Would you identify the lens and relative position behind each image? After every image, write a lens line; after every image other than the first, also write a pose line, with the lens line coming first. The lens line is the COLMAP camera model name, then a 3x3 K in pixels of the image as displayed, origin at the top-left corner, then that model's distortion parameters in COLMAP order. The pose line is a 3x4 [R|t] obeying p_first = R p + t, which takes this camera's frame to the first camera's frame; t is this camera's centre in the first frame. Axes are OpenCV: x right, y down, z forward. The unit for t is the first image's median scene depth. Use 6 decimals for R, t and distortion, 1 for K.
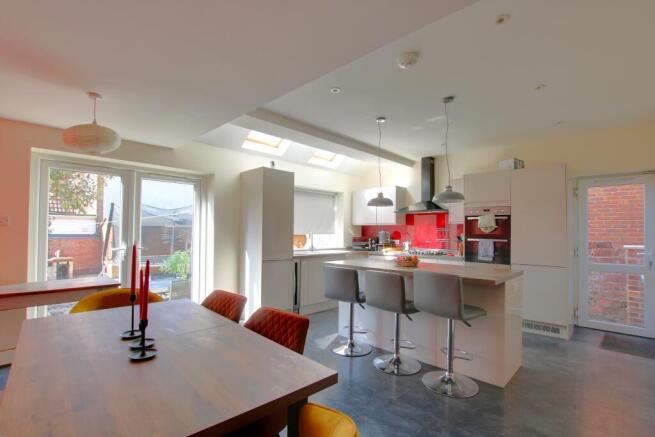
lens RADIAL K [[307.0, 0, 327.5], [0, 307.0, 218.5], [0, 0, 1]] dist [-0.033557, 0.000152]
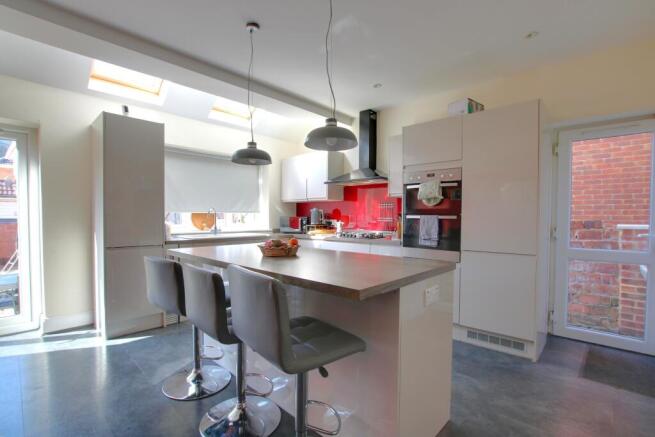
lens RADIAL K [[307.0, 0, 327.5], [0, 307.0, 218.5], [0, 0, 1]] dist [-0.033557, 0.000152]
pose [[0.999663, -0.004268, 0.025608, 0.250854], [0.002991, 0.998759, 0.049717, 0.035911], [-0.025788, -0.049624, 0.998435, 0.274552]]
